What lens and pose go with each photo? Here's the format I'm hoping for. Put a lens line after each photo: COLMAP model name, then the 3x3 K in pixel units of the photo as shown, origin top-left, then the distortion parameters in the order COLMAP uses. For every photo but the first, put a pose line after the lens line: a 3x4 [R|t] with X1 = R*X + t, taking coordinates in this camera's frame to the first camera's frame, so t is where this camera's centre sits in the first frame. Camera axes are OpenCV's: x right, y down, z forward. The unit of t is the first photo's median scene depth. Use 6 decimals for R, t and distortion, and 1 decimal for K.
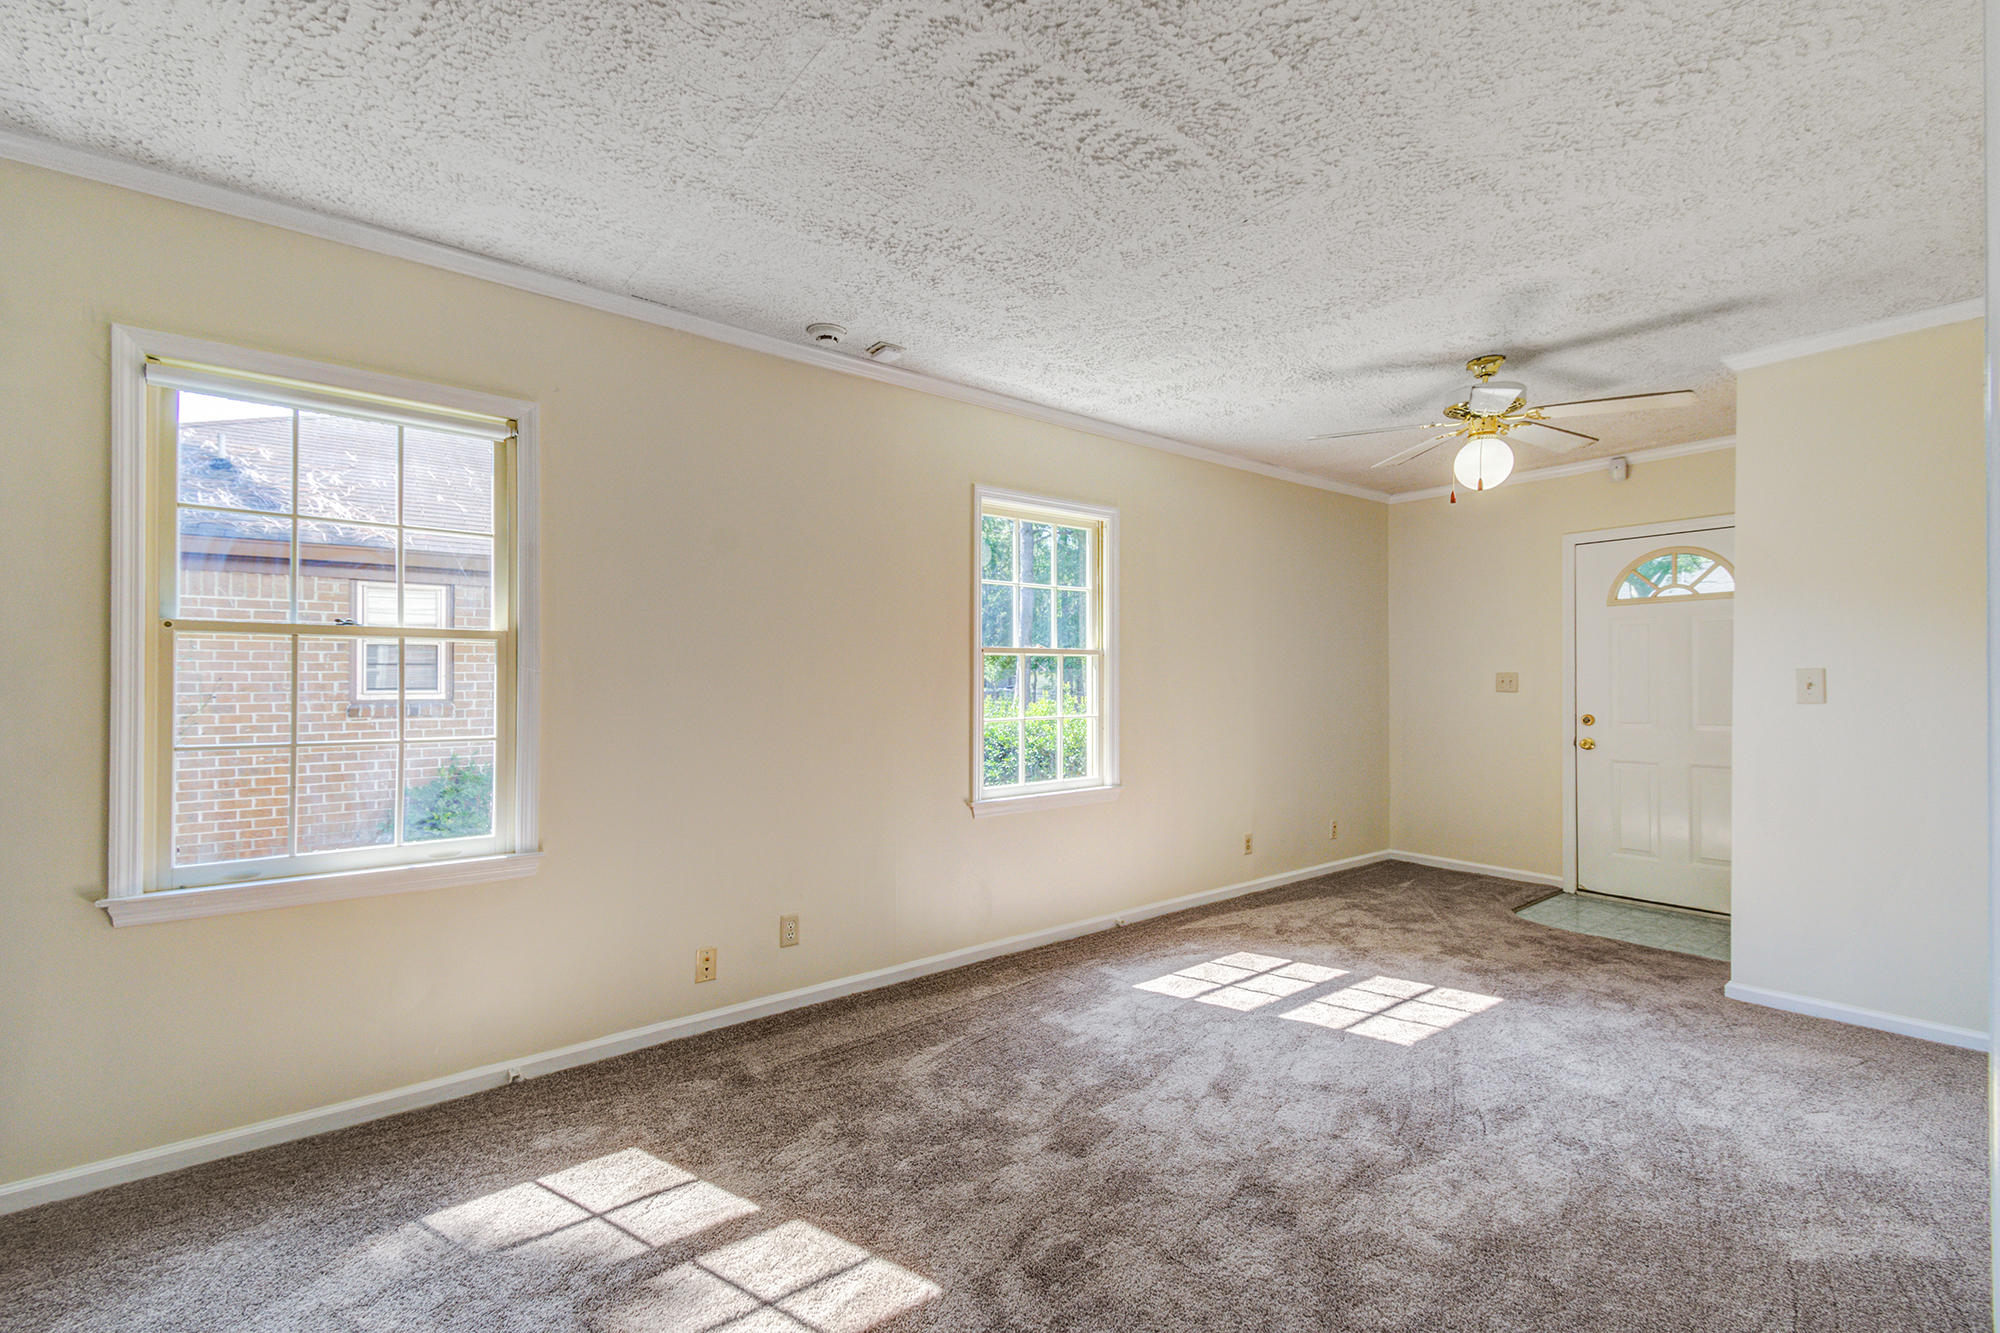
lens RADIAL K [[877.8, 0, 999.2], [0, 877.8, 679.3], [0, 0, 1]] dist [0.007909, -0.000279]
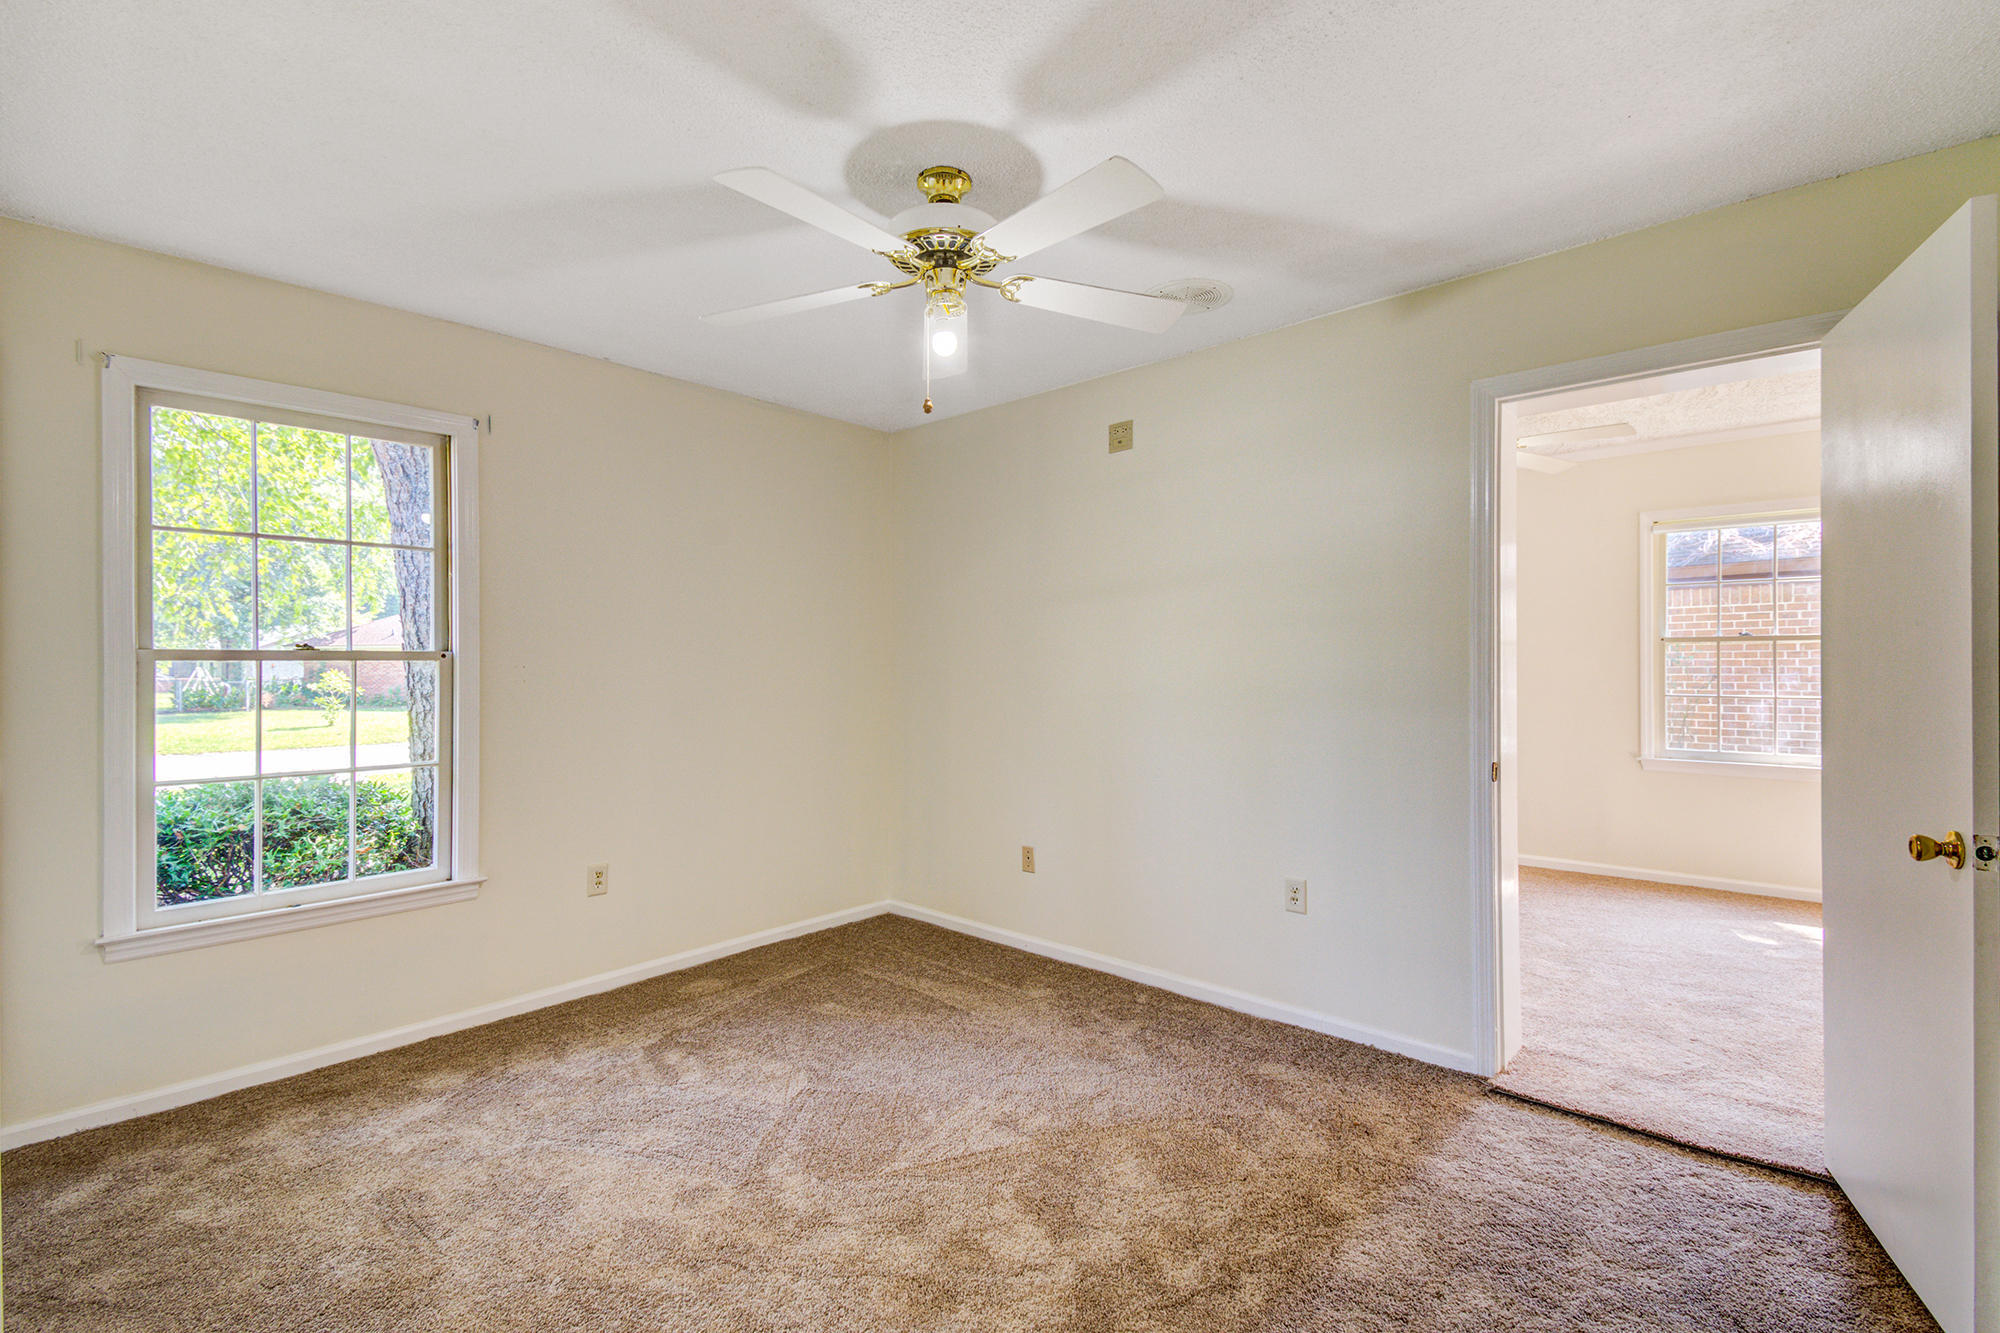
lens RADIAL K [[886.2, 0, 1016.7], [0, 886.2, 668.1], [0, 0, 1]] dist [-0.004283, -0.000758]
pose [[0.145917, -0.004674, -0.989286, 0.579150], [0.008287, 0.999960, -0.003503, 0.001885], [0.989262, -0.007687, 0.145950, -0.528362]]
